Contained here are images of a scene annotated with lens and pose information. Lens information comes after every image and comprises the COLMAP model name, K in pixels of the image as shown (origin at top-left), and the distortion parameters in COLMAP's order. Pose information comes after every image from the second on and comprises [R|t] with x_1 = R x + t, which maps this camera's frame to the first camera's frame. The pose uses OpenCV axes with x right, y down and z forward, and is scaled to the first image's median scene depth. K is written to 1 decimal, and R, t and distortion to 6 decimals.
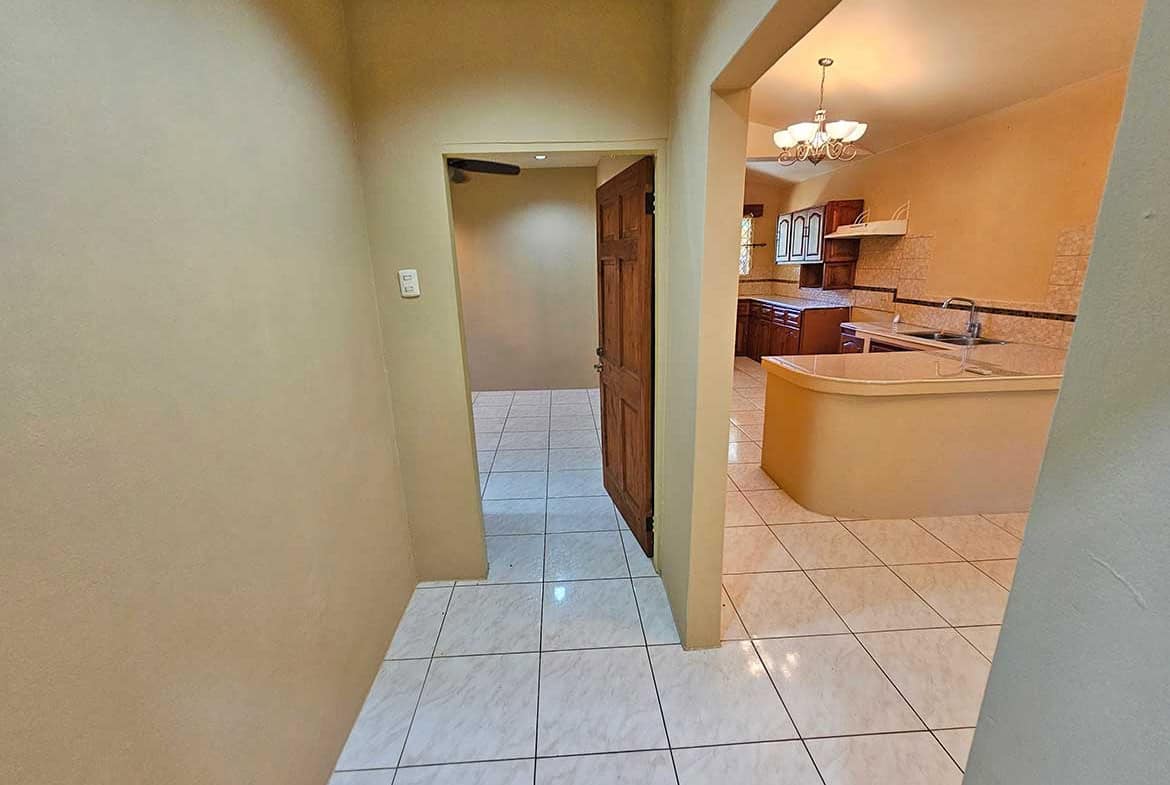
lens RADIAL K [[488.1, 0, 585.0], [0, 488.1, 392.5], [0, 0, 1]] dist [-0.006386, 0.005129]
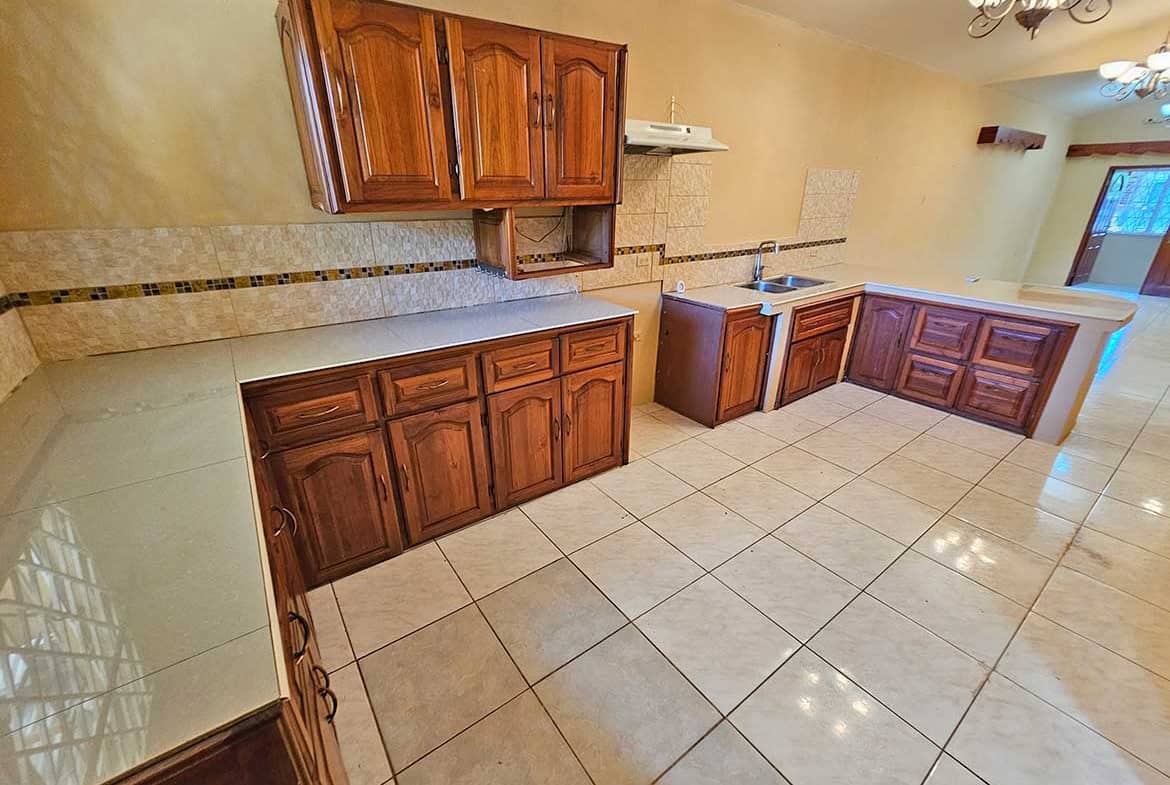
lens RADIAL K [[488.1, 0, 585.0], [0, 488.1, 392.5], [0, 0, 1]] dist [-0.006386, 0.005129]
pose [[-0.545866, -0.298846, 0.782765, 0.131589], [0.233954, 0.842708, 0.484881, -0.397814], [-0.804547, 0.447811, -0.390089, 1.471012]]
